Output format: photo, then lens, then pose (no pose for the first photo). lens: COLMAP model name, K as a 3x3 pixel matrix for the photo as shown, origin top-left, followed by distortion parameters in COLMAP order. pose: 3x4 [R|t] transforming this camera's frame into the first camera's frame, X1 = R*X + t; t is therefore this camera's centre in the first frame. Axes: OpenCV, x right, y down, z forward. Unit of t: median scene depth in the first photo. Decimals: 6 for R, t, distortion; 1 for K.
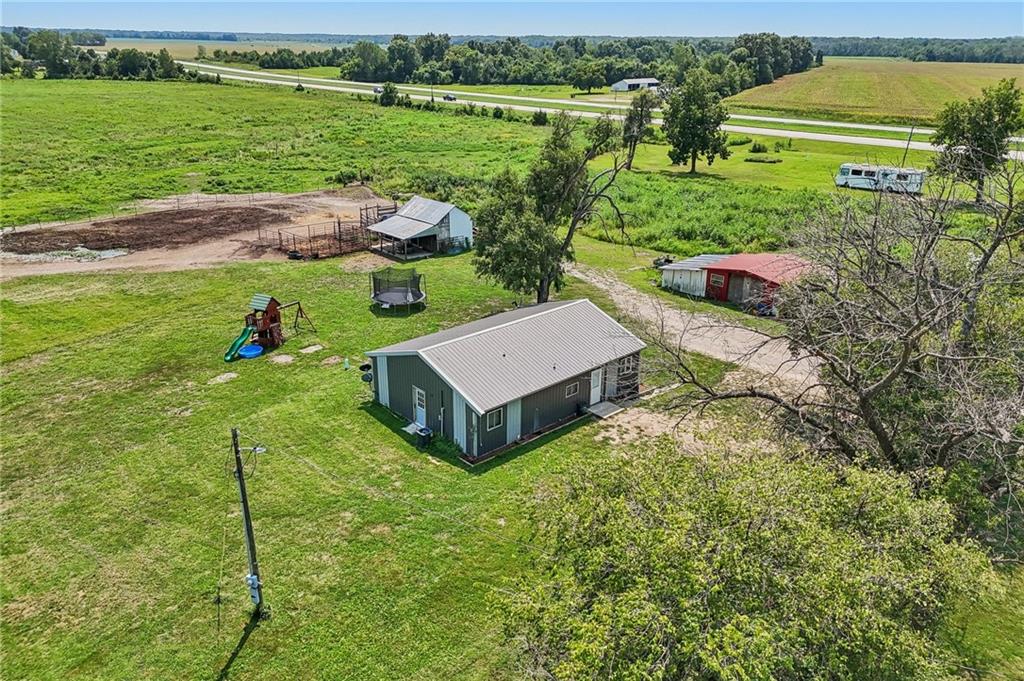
lens RADIAL K [[755.2, 0, 513.5], [0, 755.2, 342.7], [0, 0, 1]] dist [0.078666, -0.087755]
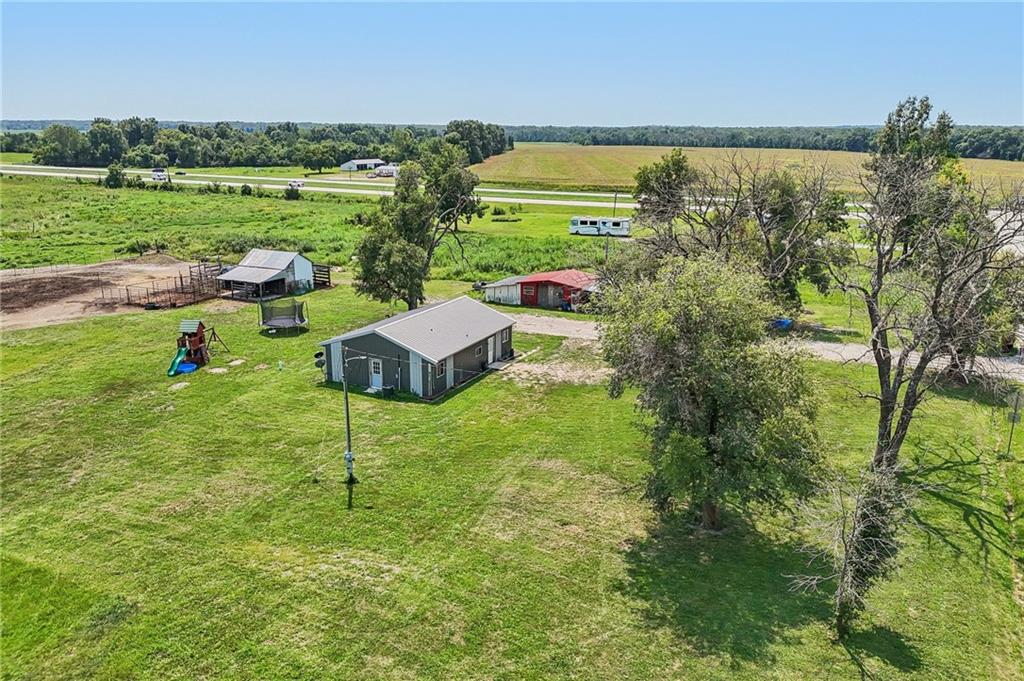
lens RADIAL K [[755.2, 0, 513.5], [0, 755.2, 342.7], [0, 0, 1]] dist [0.078666, -0.087755]
pose [[0.931838, -0.101022, 0.348530, -0.148204], [0.135834, 0.987745, -0.076869, 0.069299], [-0.336493, 0.118971, 0.934140, -0.142642]]
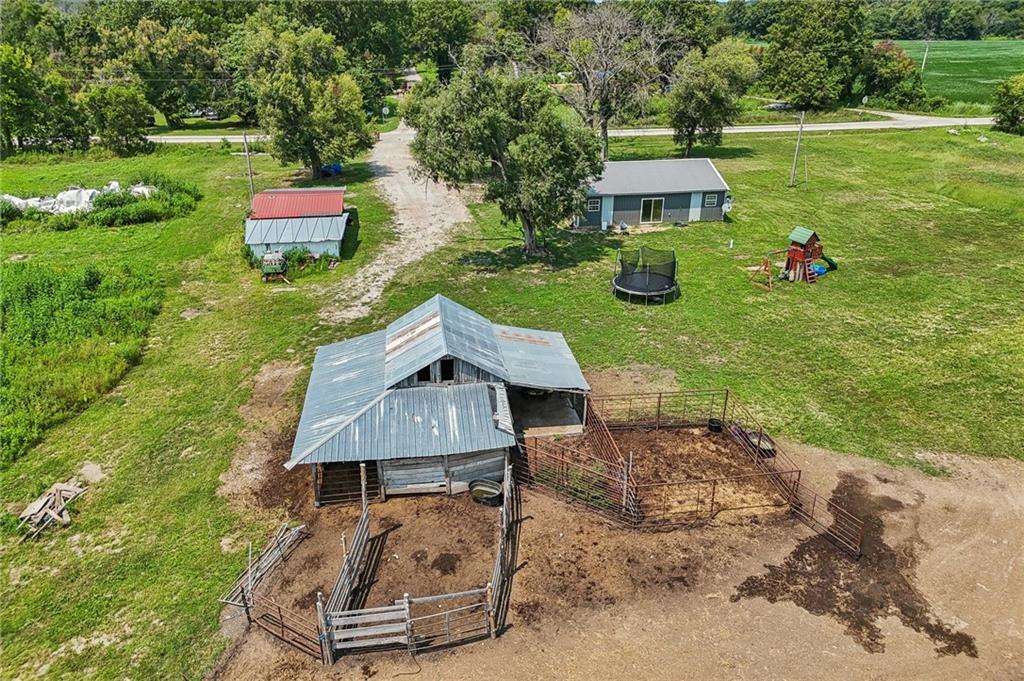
lens RADIAL K [[755.2, 0, 513.5], [0, 755.2, 342.7], [0, 0, 1]] dist [0.078666, -0.087755]
pose [[-0.832765, -0.229983, 0.503598, -0.290236], [0.206871, 0.714478, 0.668376, -0.374978], [-0.513524, 0.660779, -0.547415, 0.983605]]
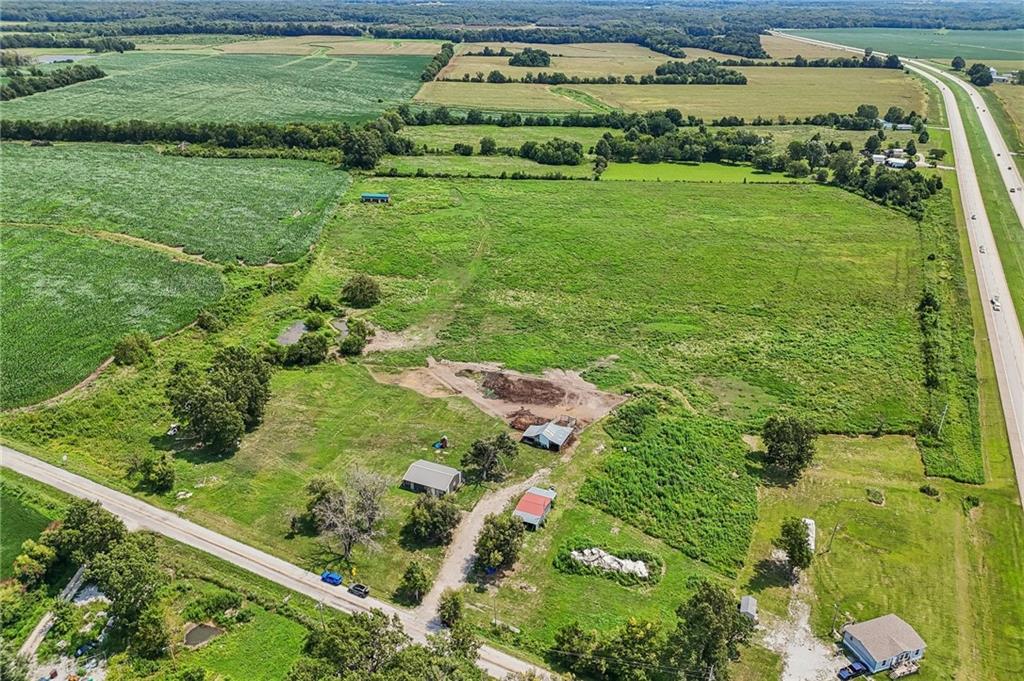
lens RADIAL K [[755.2, 0, 513.5], [0, 755.2, 342.7], [0, 0, 1]] dist [0.078666, -0.087755]
pose [[0.398660, 0.386812, -0.831533, 1.701891], [-0.344962, 0.903359, 0.254840, -0.945010], [0.849748, 0.185252, 0.493568, -0.471369]]
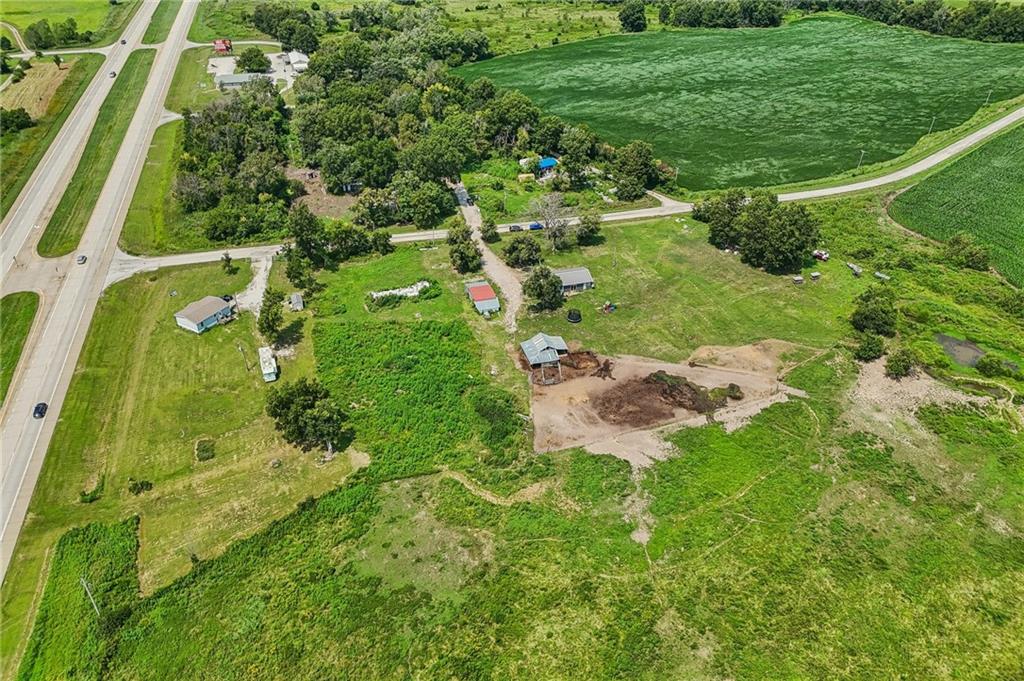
lens RADIAL K [[755.2, 0, 513.5], [0, 755.2, 342.7], [0, 0, 1]] dist [0.078666, -0.087755]
pose [[-0.900448, -0.258326, 0.349945, -0.765886], [0.151772, 0.567371, 0.809355, -1.919162], [-0.407626, 0.781894, -0.471681, 1.869175]]
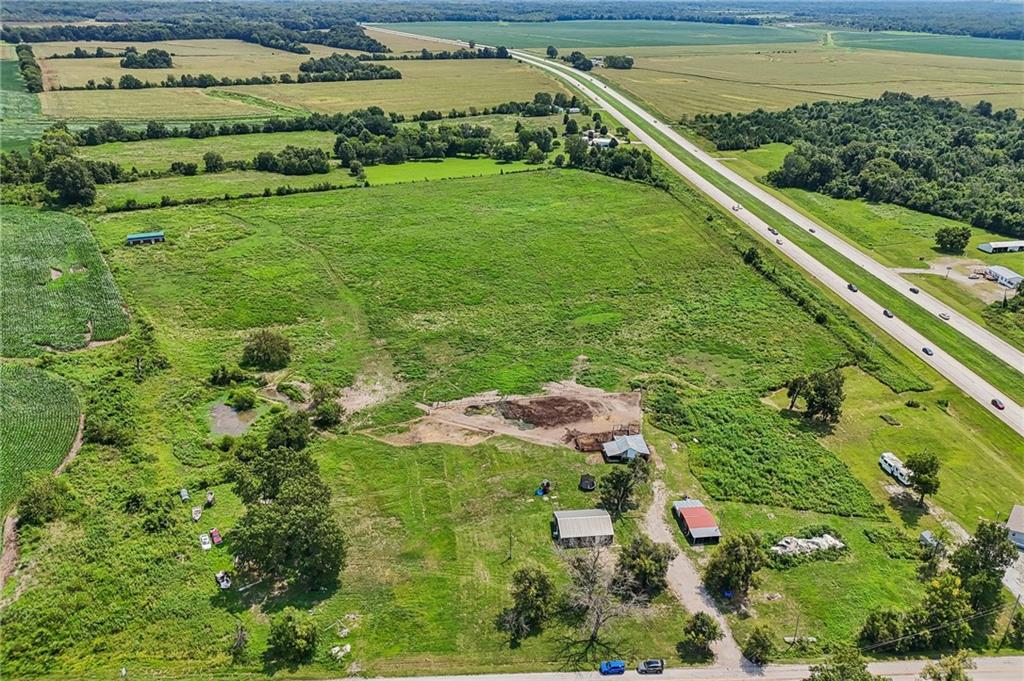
lens RADIAL K [[755.2, 0, 513.5], [0, 755.2, 342.7], [0, 0, 1]] dist [0.078666, -0.087755]
pose [[0.811179, 0.254535, -0.526498, 0.753622], [-0.226431, 0.966788, 0.118529, -0.626584], [0.539182, 0.023068, 0.841873, -1.282315]]
